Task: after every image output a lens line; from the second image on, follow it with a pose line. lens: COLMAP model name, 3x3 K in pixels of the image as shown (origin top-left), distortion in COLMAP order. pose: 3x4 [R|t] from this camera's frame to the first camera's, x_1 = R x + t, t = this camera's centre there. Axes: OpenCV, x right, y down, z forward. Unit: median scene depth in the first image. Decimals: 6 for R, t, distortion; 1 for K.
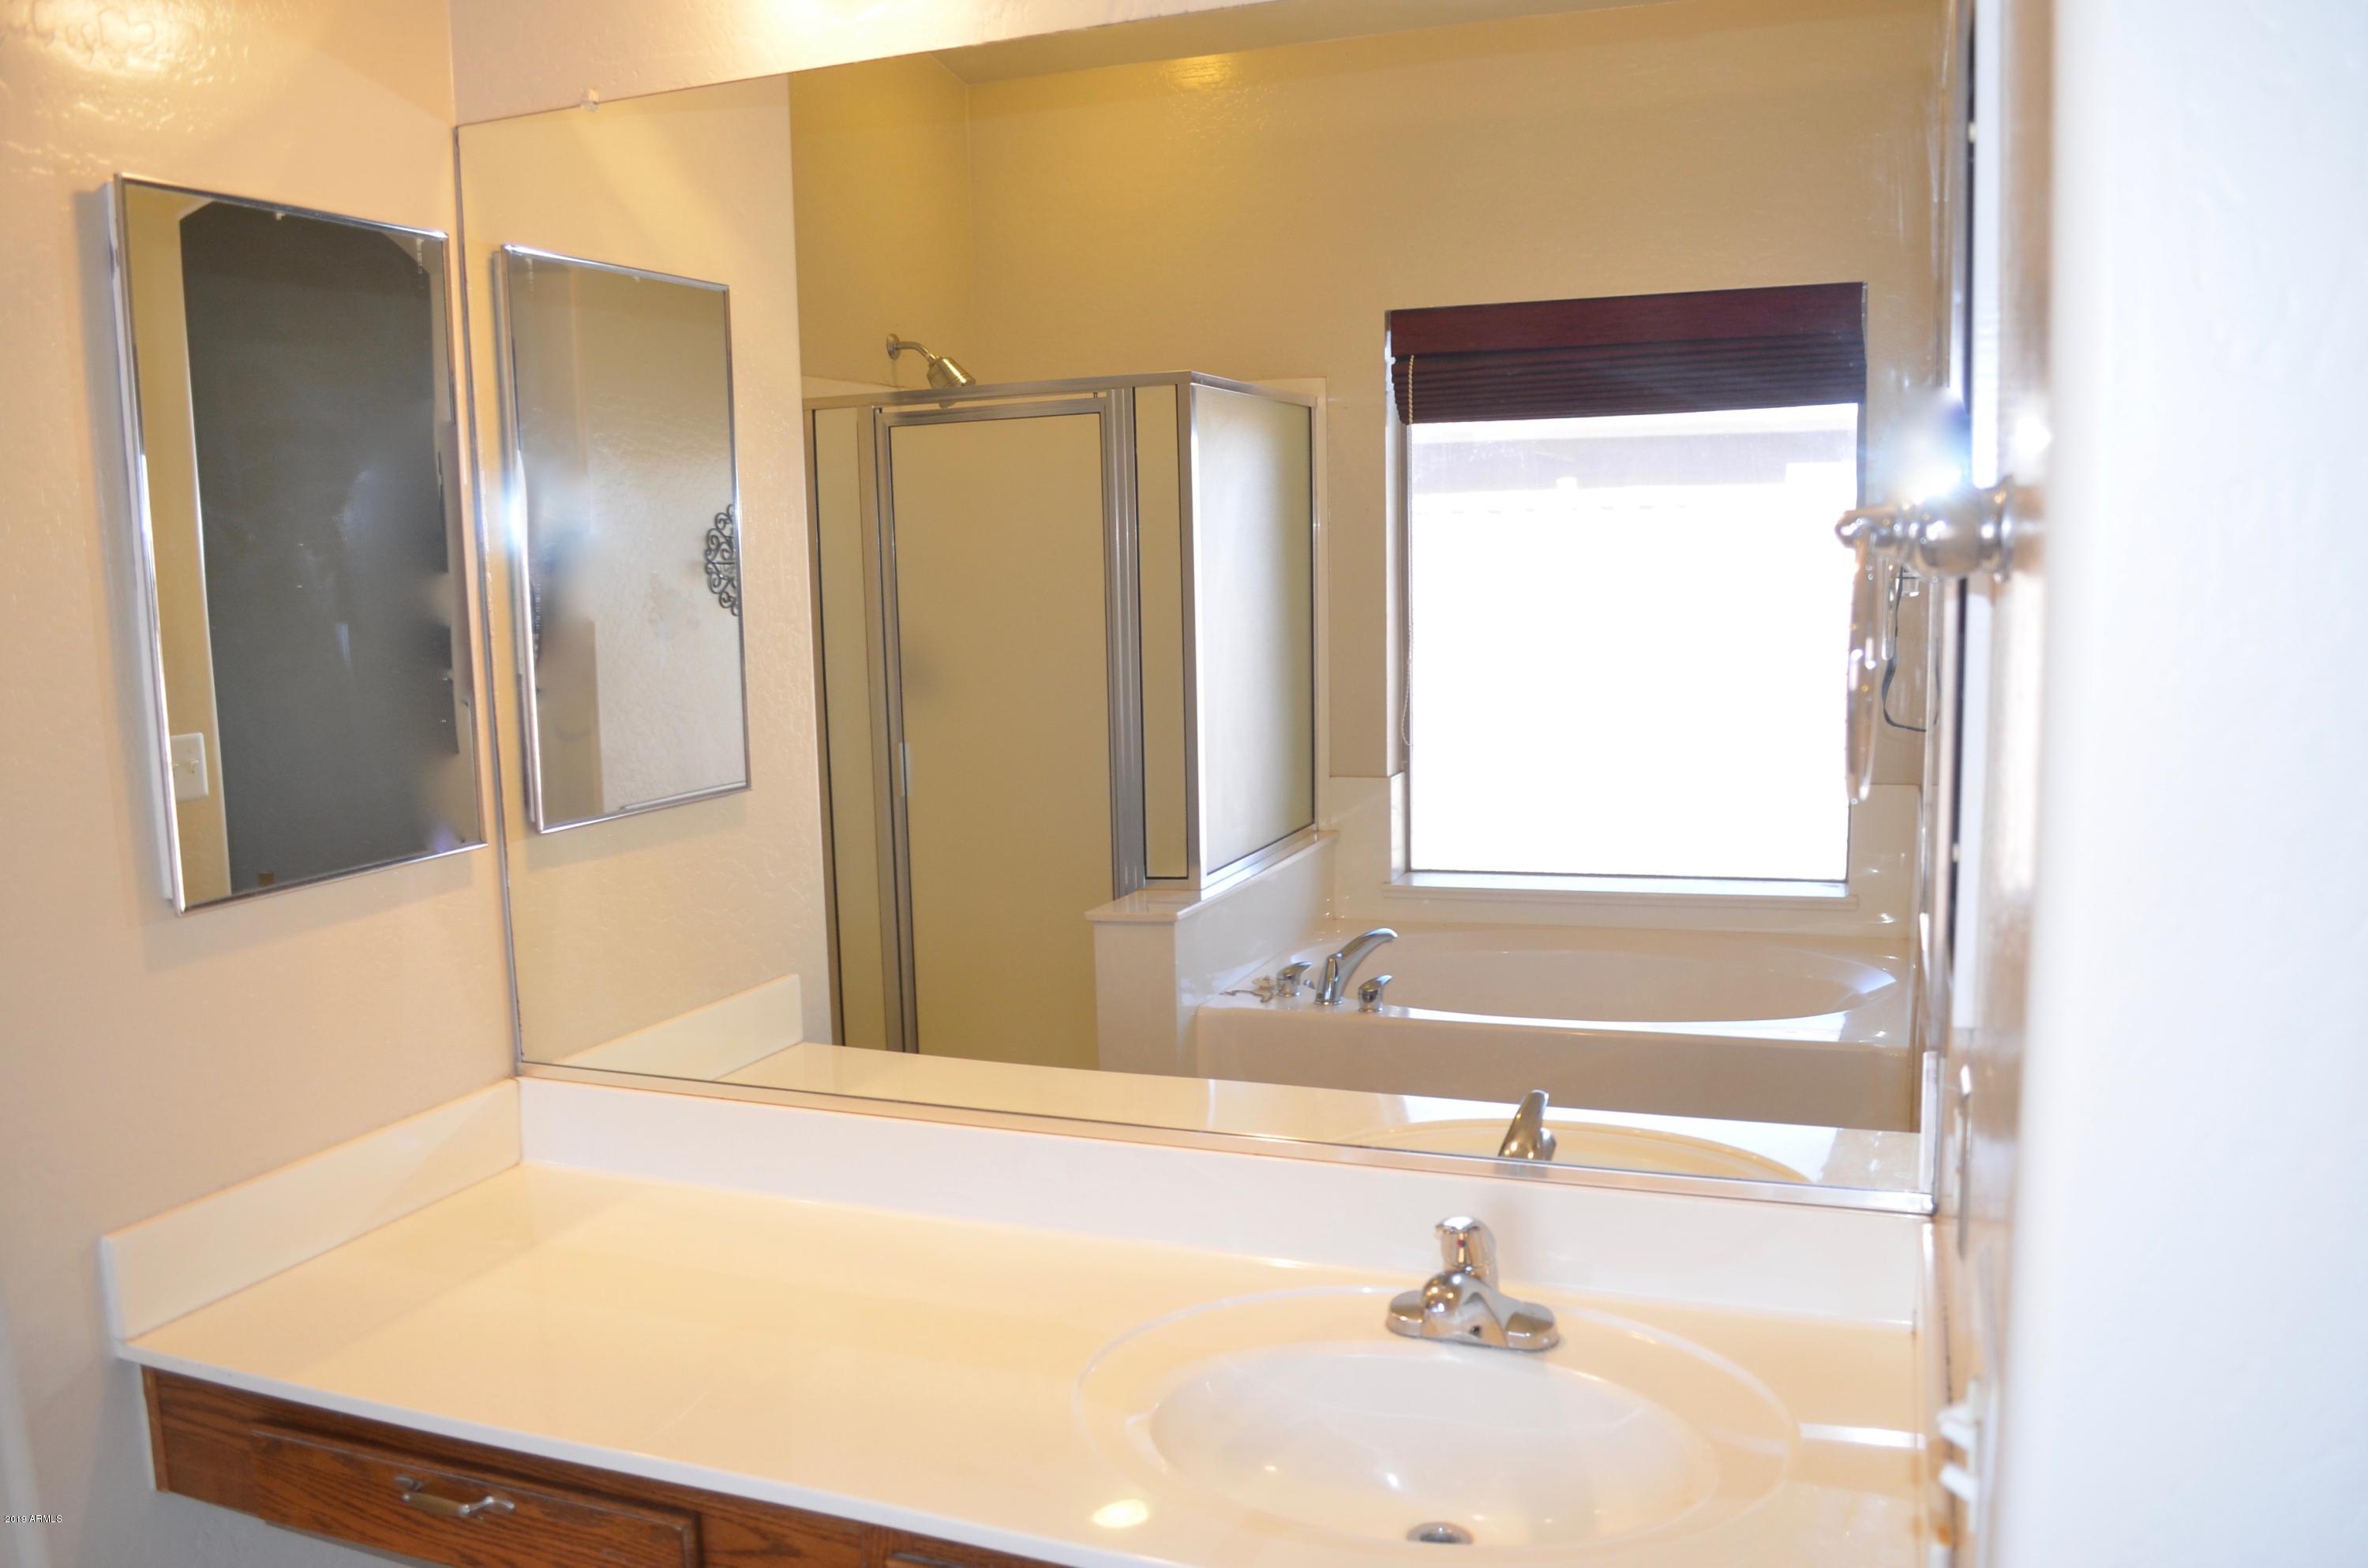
lens RADIAL K [[1838.1, 0, 1160.5], [0, 1838.1, 838.3], [0, 0, 1]] dist [-0.079960, 0.007186]
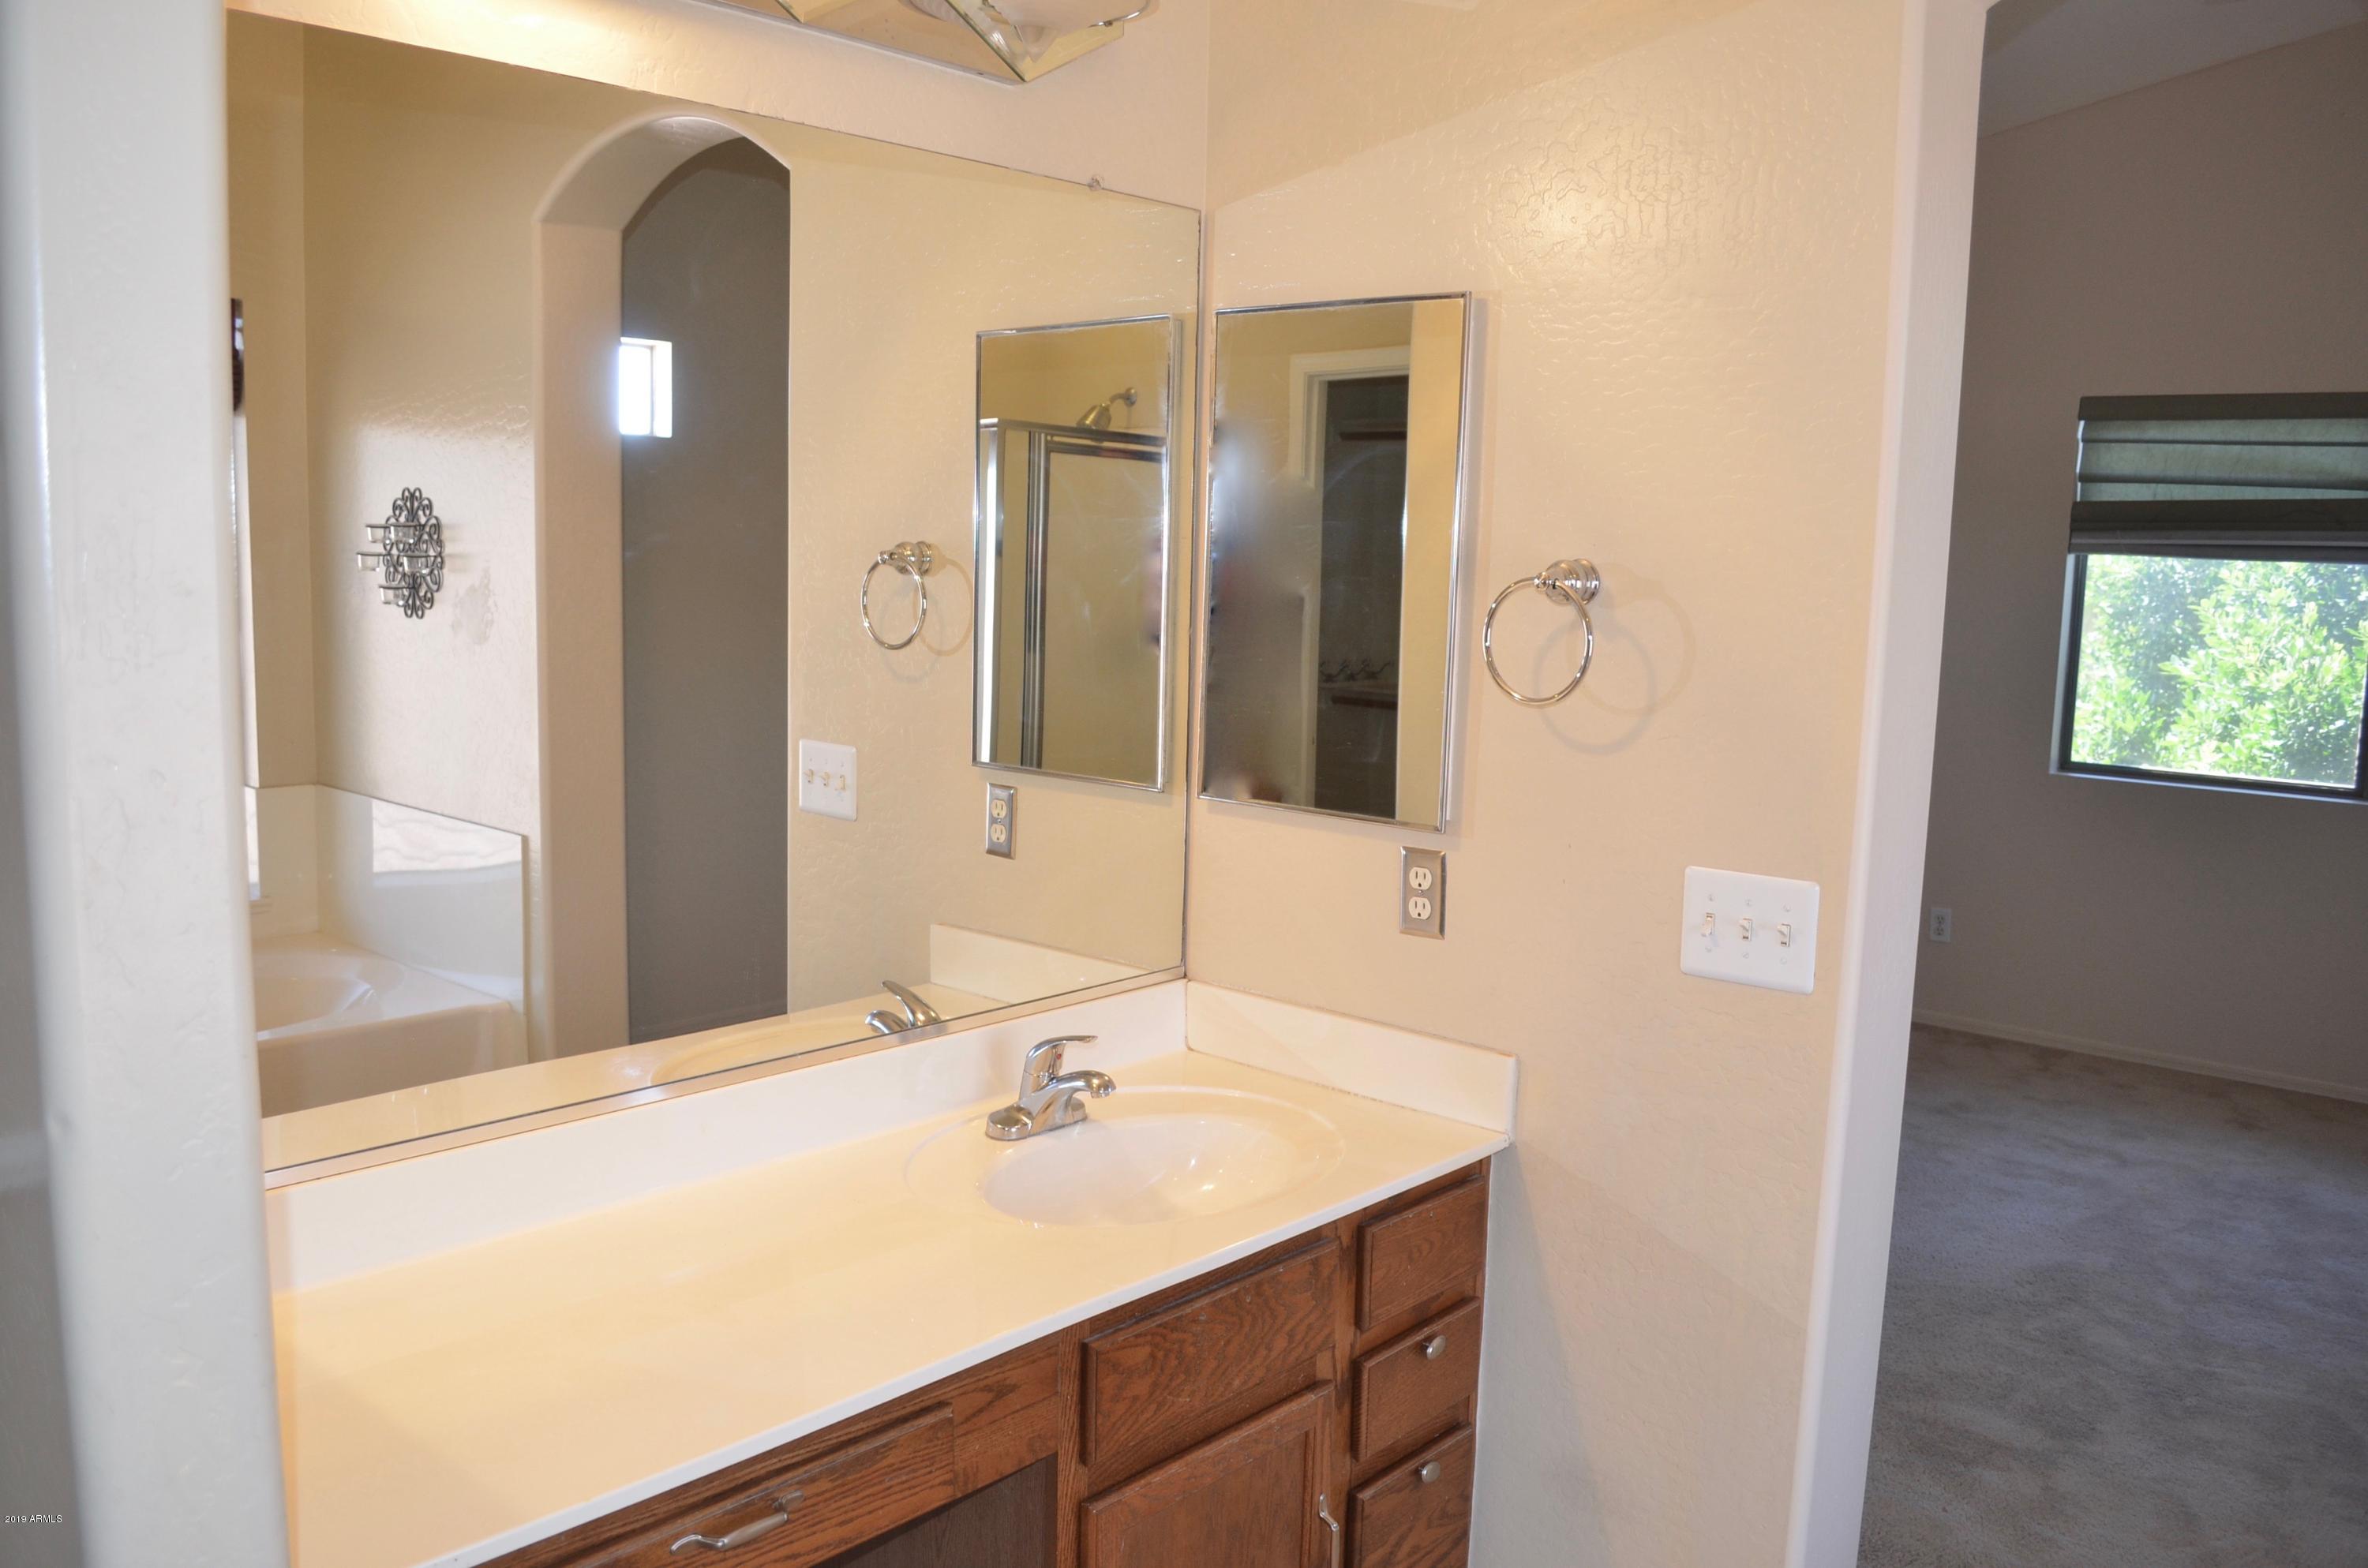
lens RADIAL K [[1838.1, 0, 1180.9], [0, 1838.1, 793.2], [0, 0, 1]] dist [-0.079960, 0.007186]
pose [[0.342603, -0.090167, 0.935143, -1.248845], [0.101090, 0.993143, 0.058724, -0.063756], [-0.934026, 0.074415, 0.349369, 0.424282]]
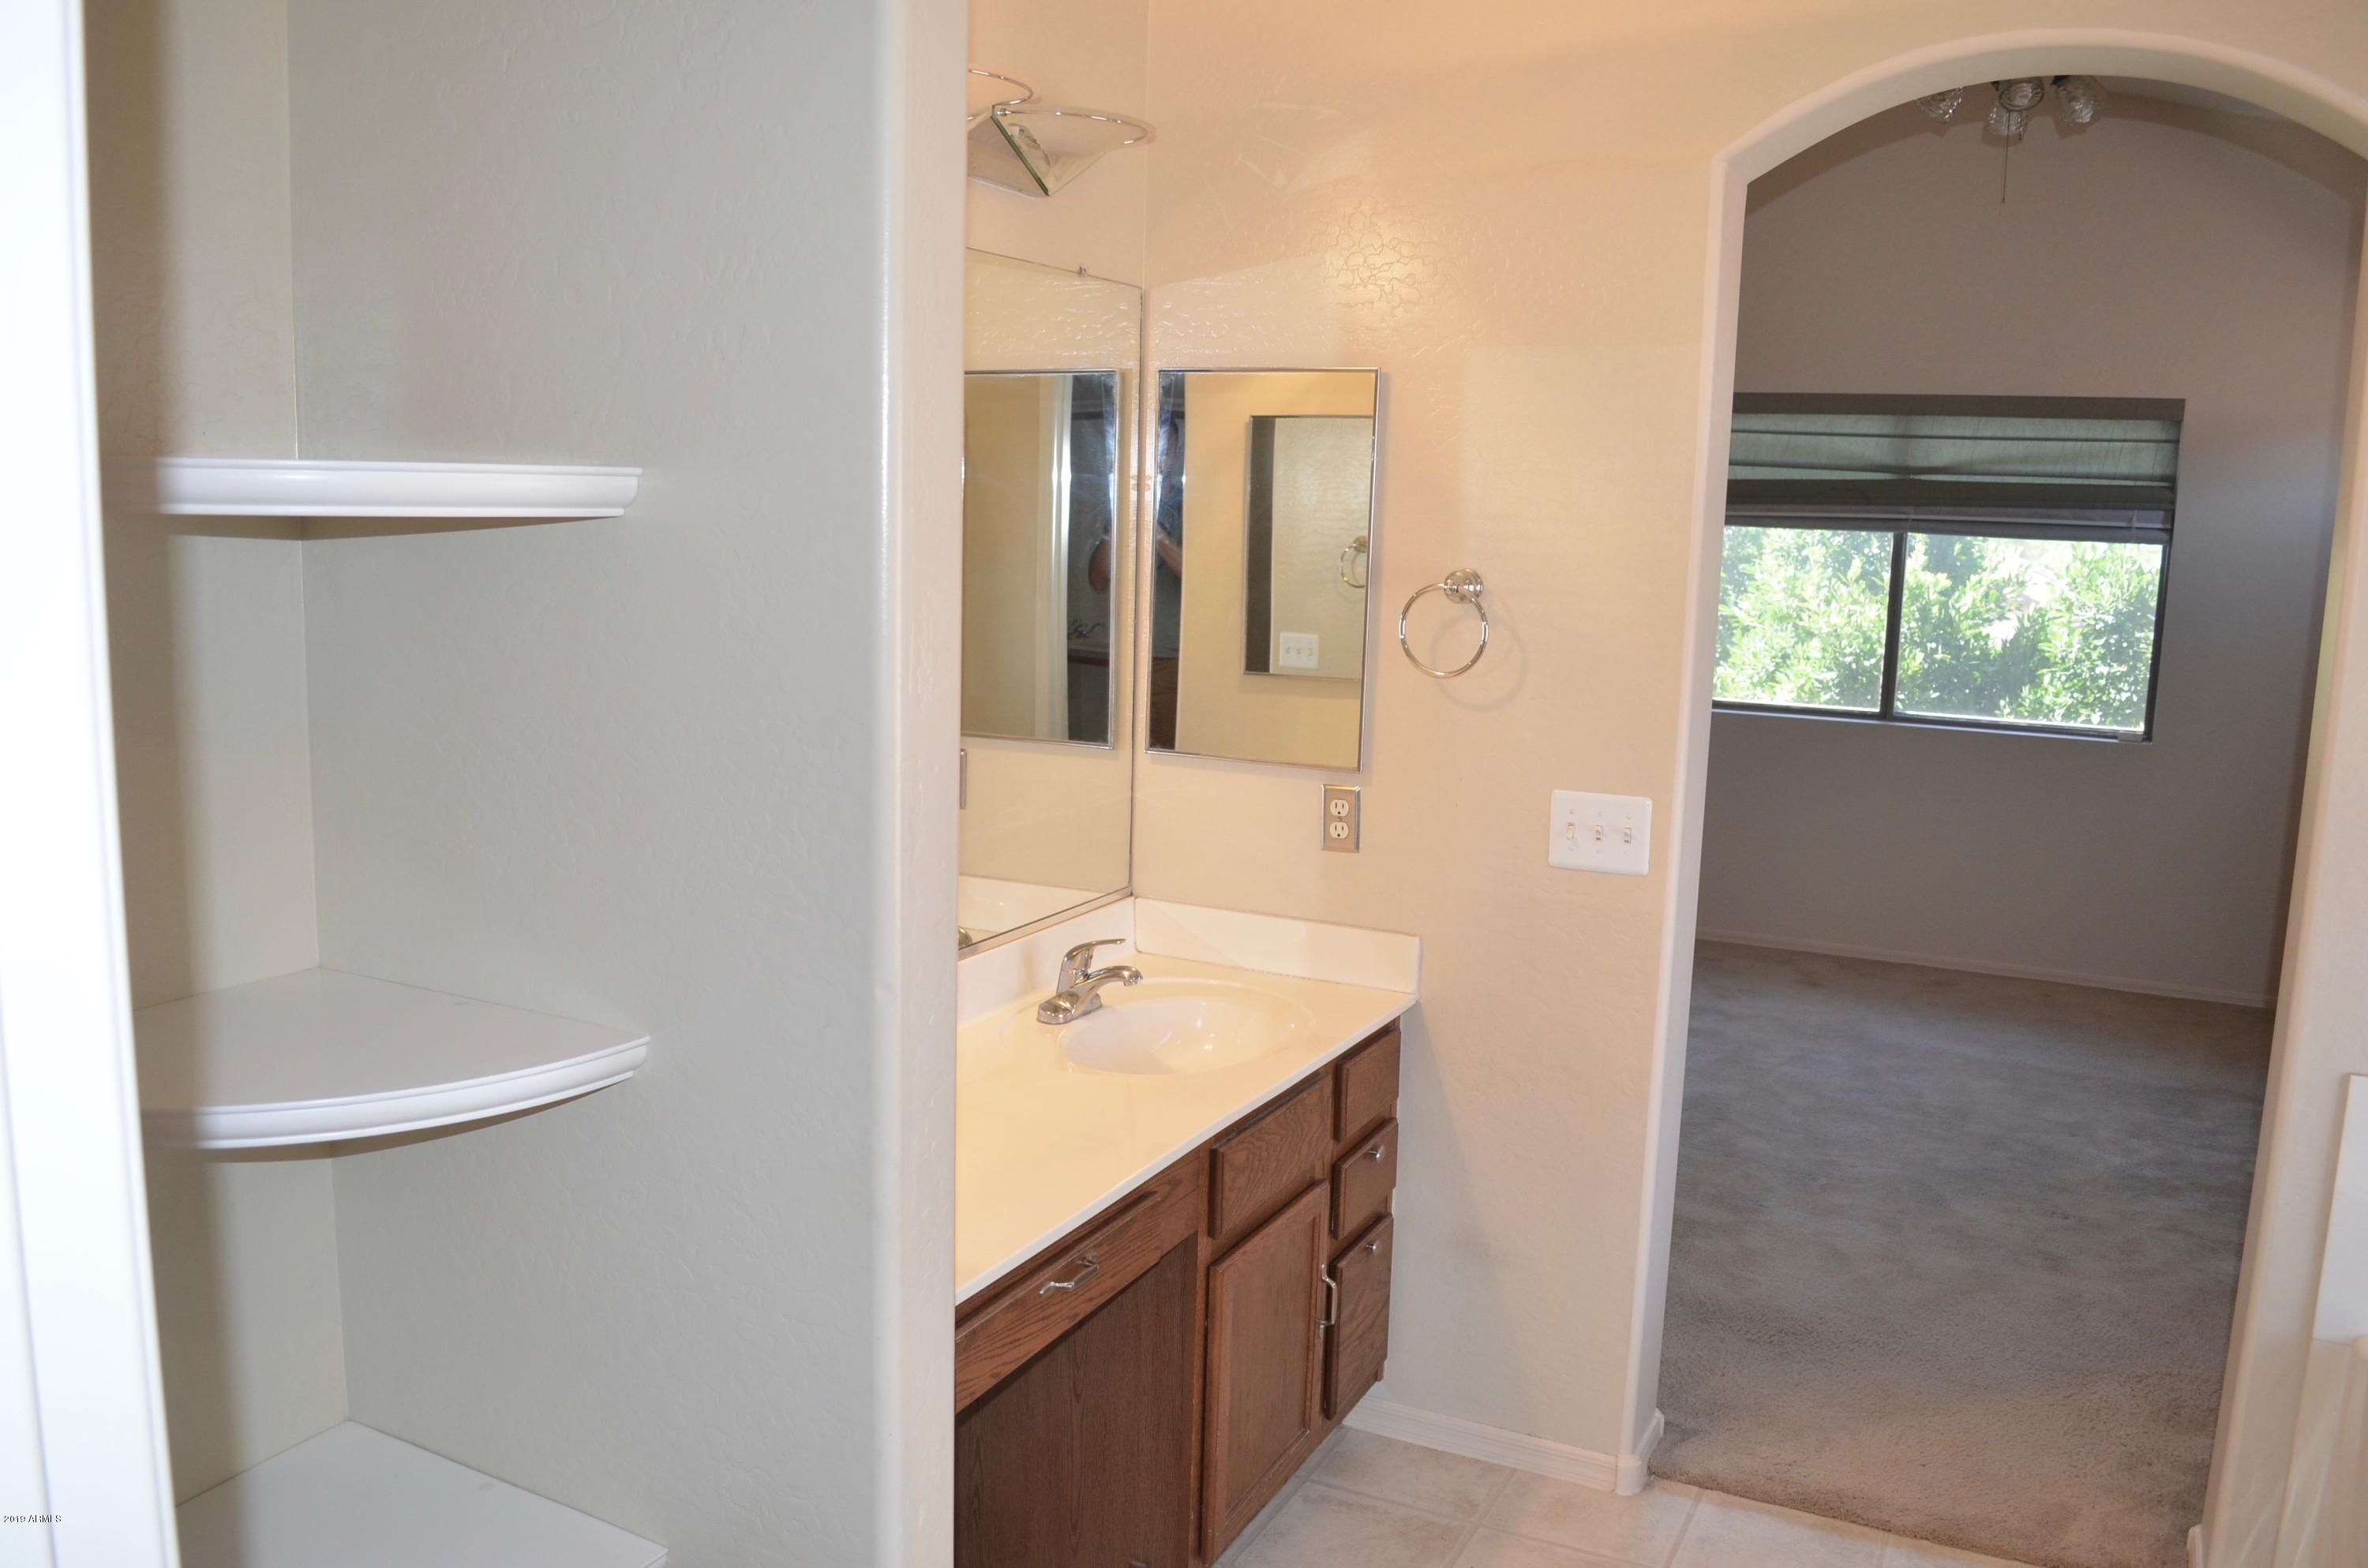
lens RADIAL K [[1838.1, 0, 1190.4], [0, 1838.1, 788.3], [0, 0, 1]] dist [-0.079960, 0.007186]
pose [[0.087165, -0.125562, 0.988249, -1.817360], [0.114541, 0.986709, 0.115263, -0.165095], [-0.989587, 0.103148, 0.100389, 0.761674]]
